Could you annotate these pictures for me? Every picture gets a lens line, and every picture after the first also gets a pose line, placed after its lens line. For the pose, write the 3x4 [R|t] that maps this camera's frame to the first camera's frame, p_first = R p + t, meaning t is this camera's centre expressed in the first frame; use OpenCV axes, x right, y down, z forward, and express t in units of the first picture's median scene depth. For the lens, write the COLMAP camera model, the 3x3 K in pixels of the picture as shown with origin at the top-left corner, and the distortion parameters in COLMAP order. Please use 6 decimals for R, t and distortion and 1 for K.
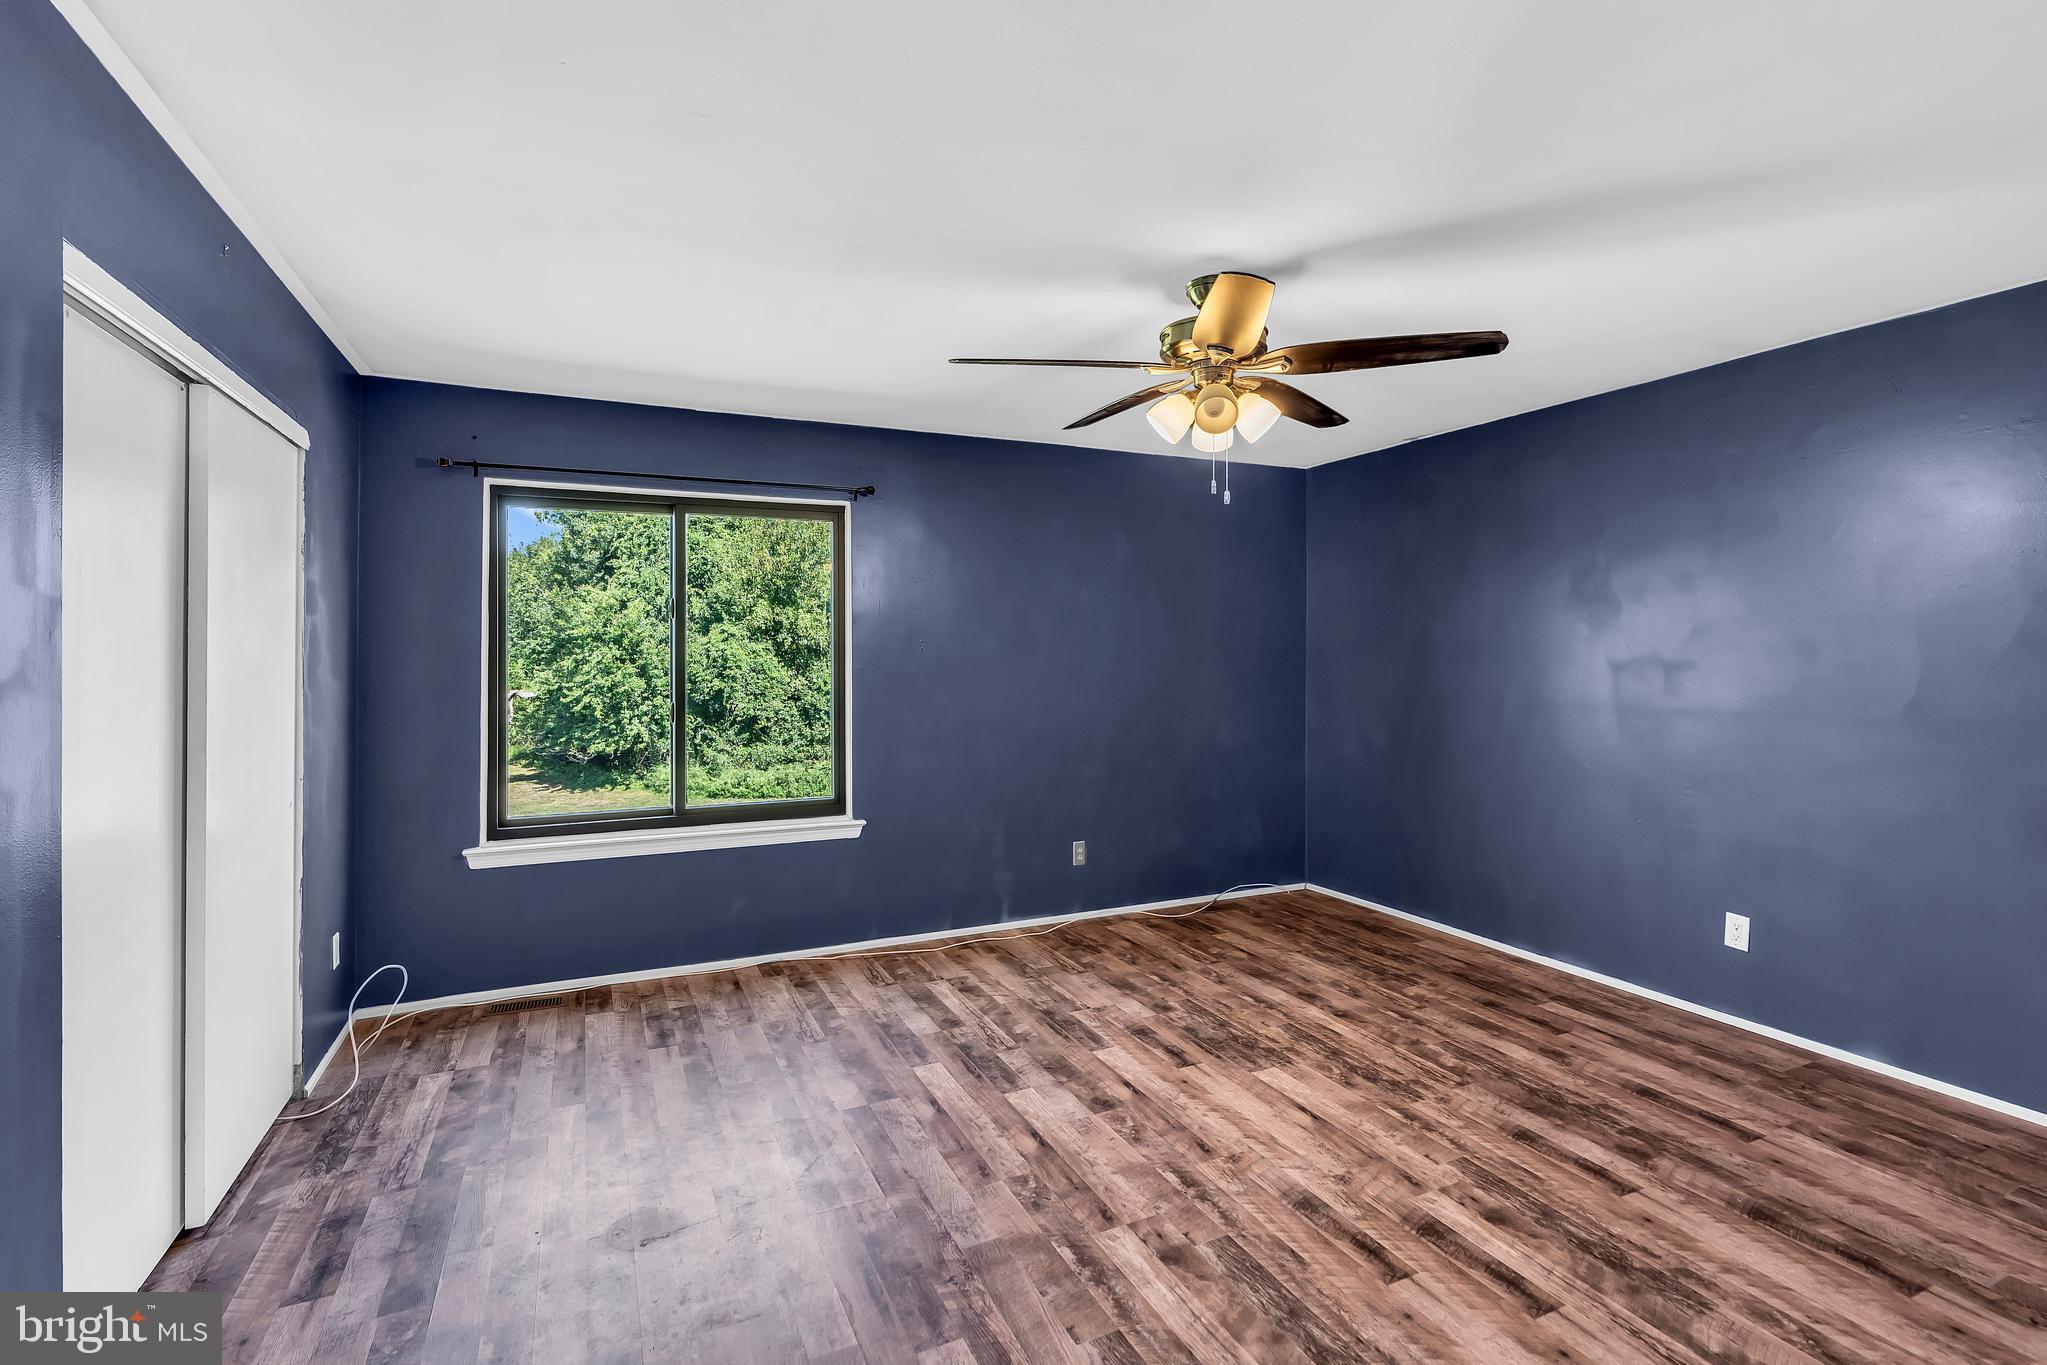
lens RADIAL K [[943.6, 0, 1034.3], [0, 943.6, 662.9], [0, 0, 1]] dist [-0.003576, 0.000824]
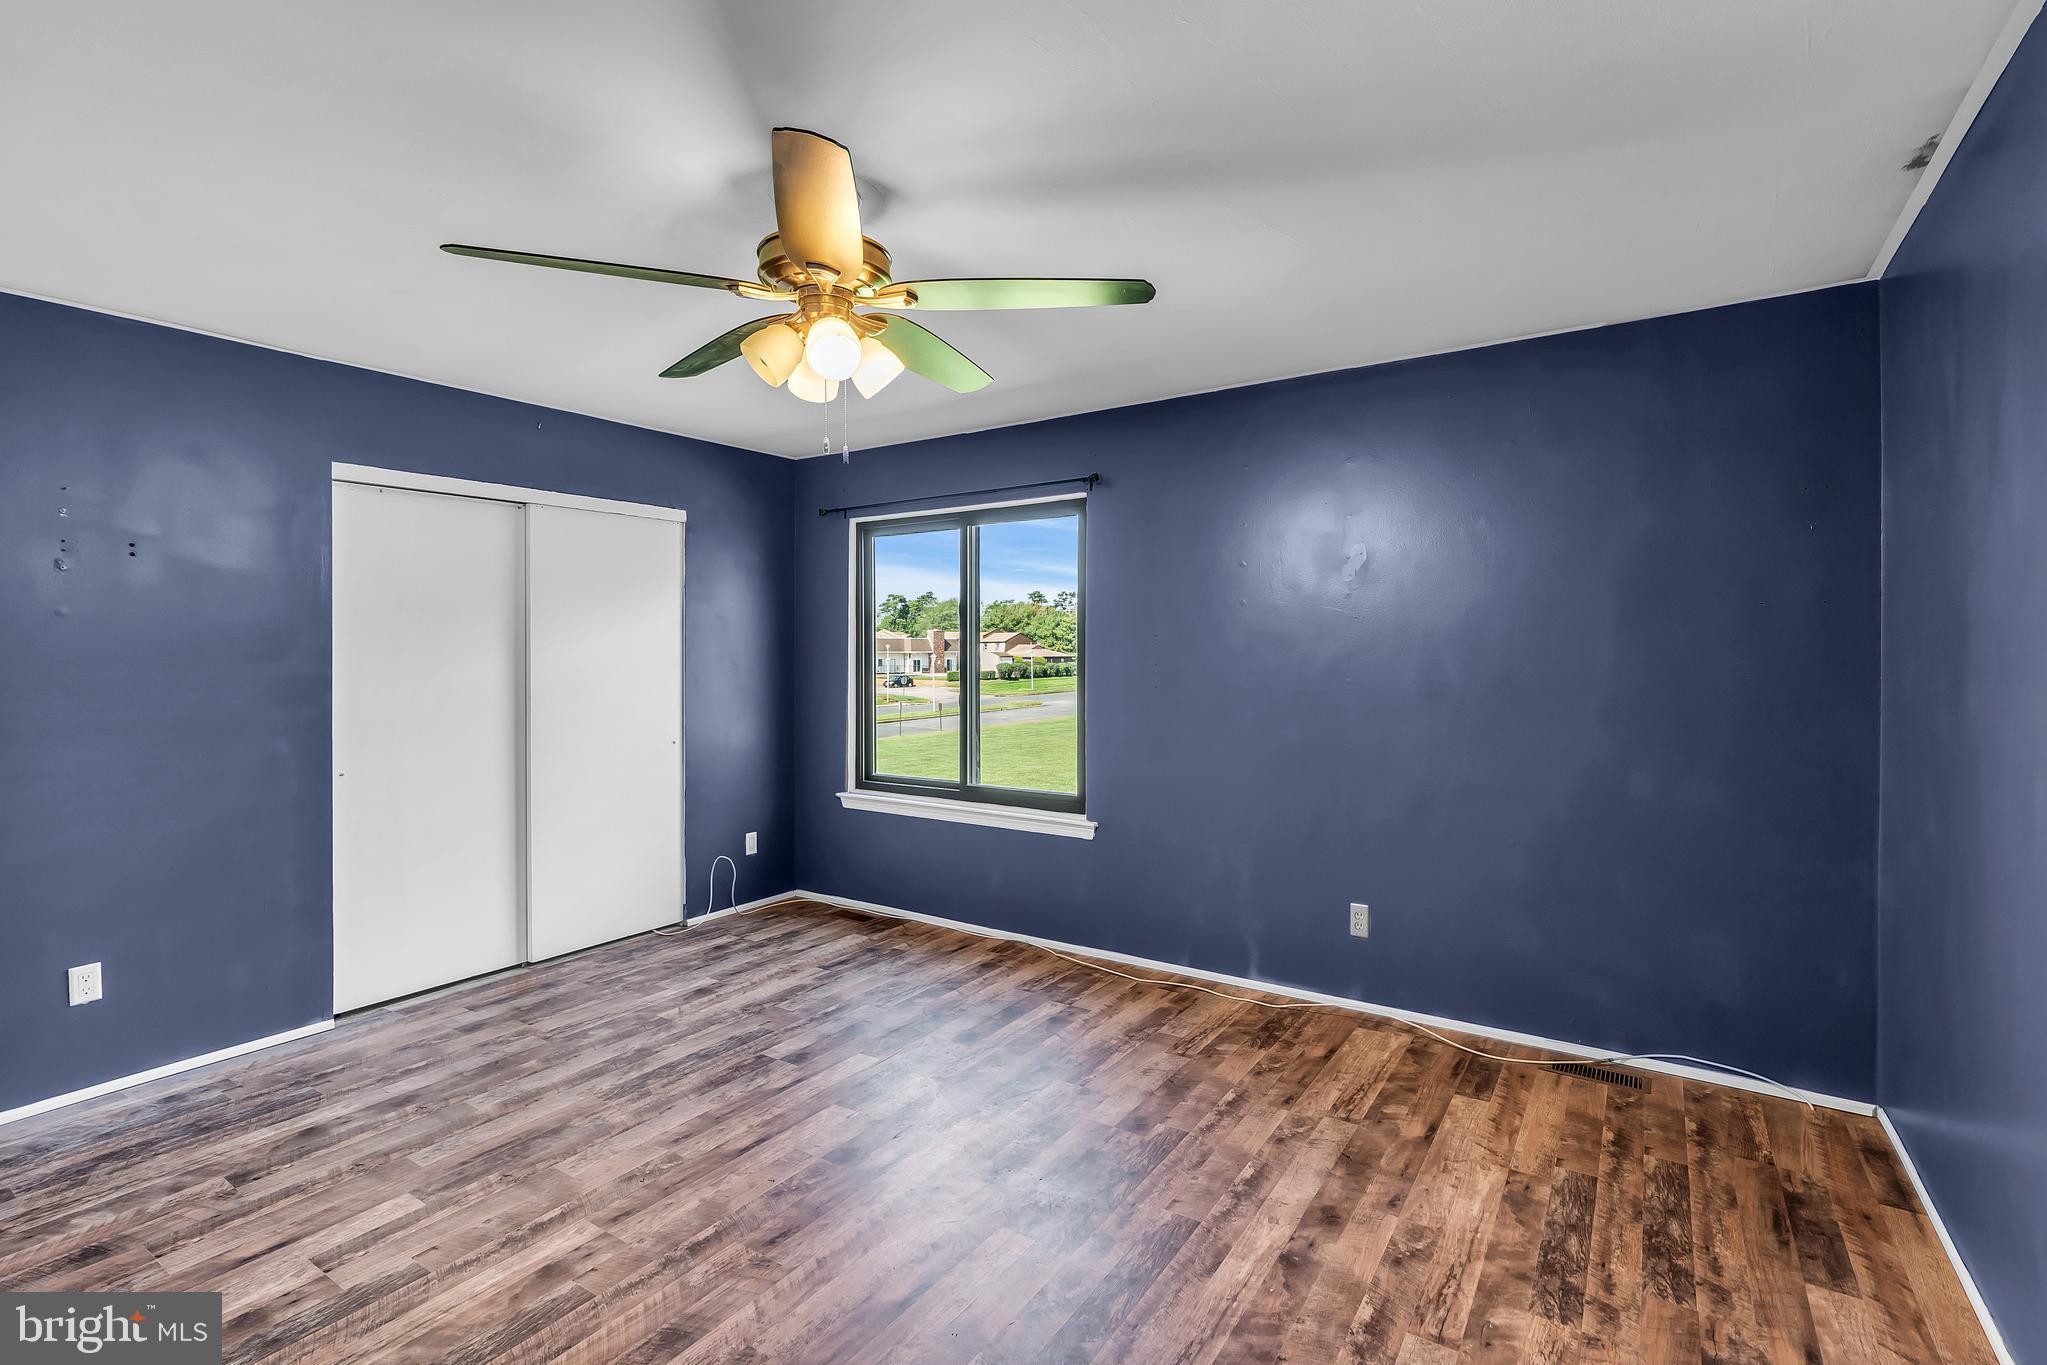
lens RADIAL K [[942.2, 0, 1032.0], [0, 942.2, 641.1], [0, 0, 1]] dist [0.000260, 0.000731]
pose [[0.517496, -0.008397, -0.855645, 0.771534], [-0.005777, 0.999895, -0.013306, -0.004128], [0.855666, 0.011829, 0.517393, 0.571231]]
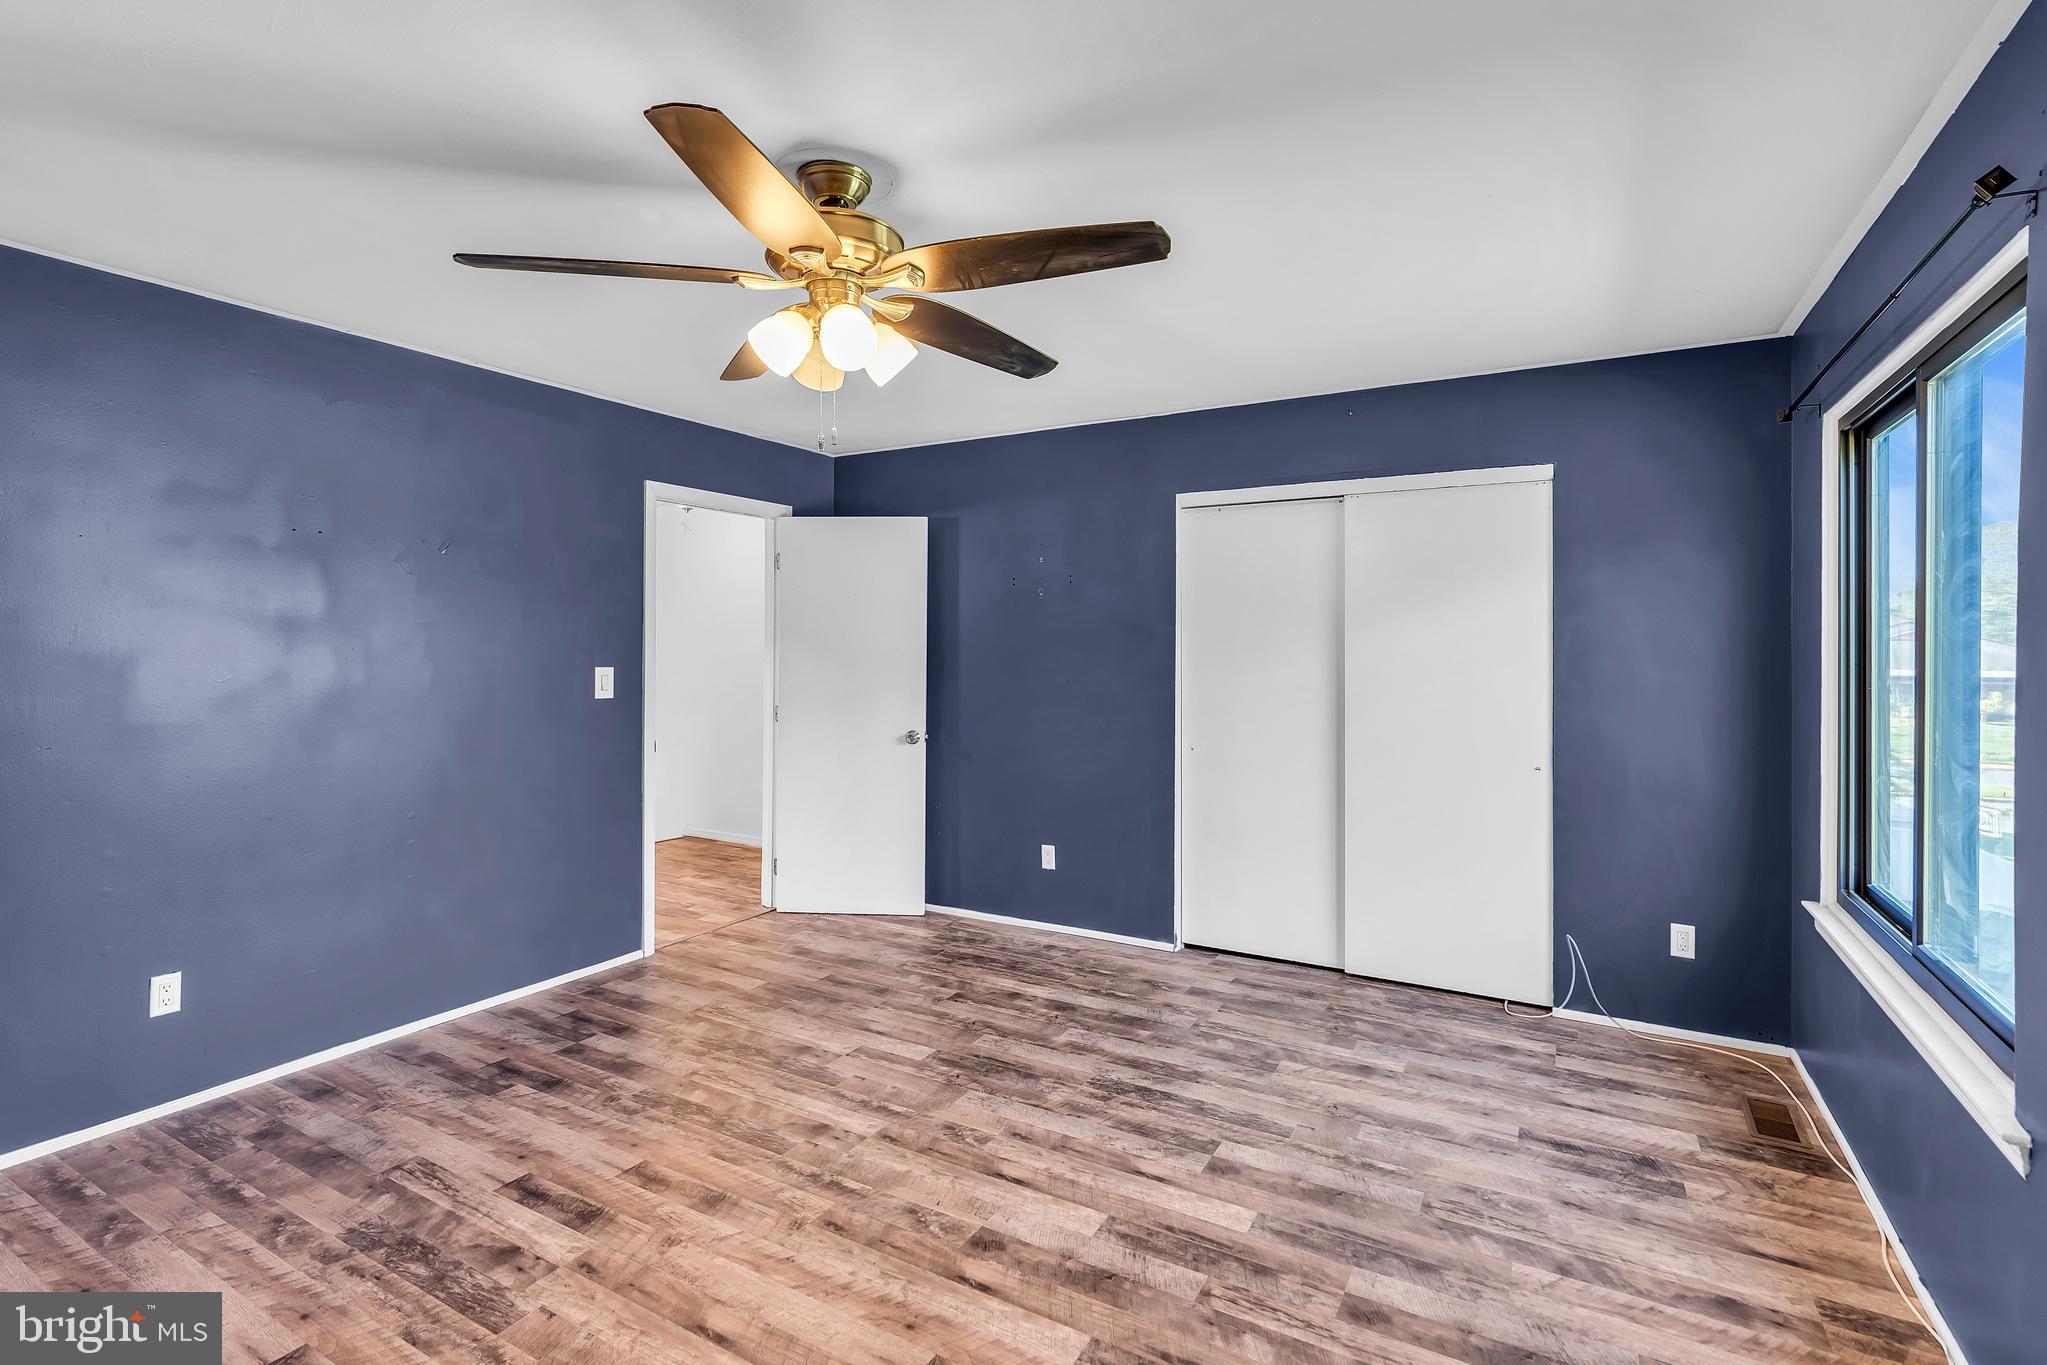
lens RADIAL K [[943.6, 0, 1034.3], [0, 943.6, 662.9], [0, 0, 1]] dist [-0.003576, 0.000824]
pose [[-0.815060, 0.010563, -0.579281, 0.396487], [-0.006488, 0.999605, 0.027356, -0.016702], [0.579341, 0.026055, -0.814669, 1.357542]]
